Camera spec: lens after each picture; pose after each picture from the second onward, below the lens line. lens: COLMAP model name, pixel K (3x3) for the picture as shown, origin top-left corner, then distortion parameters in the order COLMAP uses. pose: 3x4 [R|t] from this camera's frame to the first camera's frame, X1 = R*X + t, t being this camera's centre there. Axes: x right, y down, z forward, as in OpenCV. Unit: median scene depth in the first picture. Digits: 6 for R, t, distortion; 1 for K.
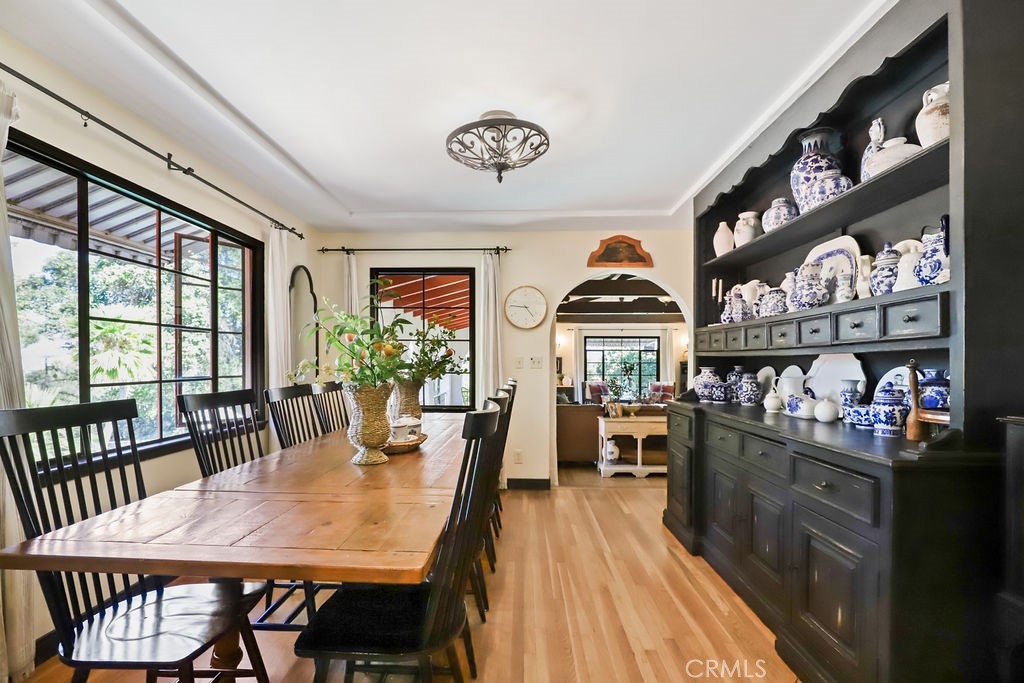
lens RADIAL K [[478.2, 0, 509.9], [0, 478.2, 355.6], [0, 0, 1]] dist [-0.001723, -0.000035]
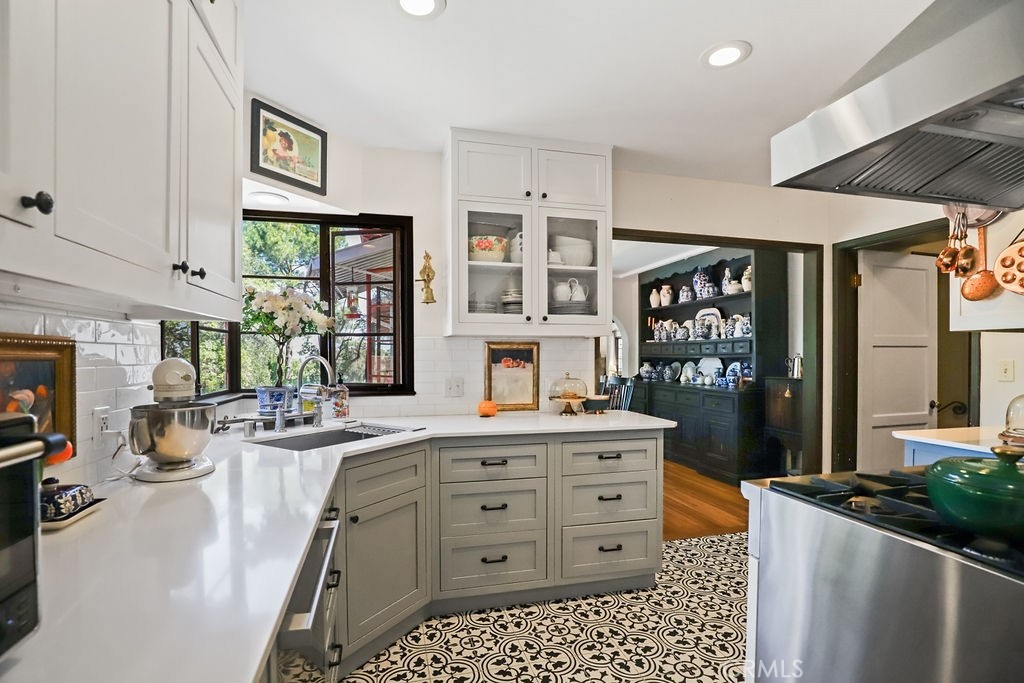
lens RADIAL K [[472.0, 0, 512.8], [0, 472.0, 347.5], [0, 0, 1]] dist [-0.001584, -0.000215]
pose [[0.956942, -0.000003, 0.290279, -1.009433], [0.001469, 0.999987, -0.004832, -0.043331], [-0.290275, 0.005050, 0.956930, -1.030238]]
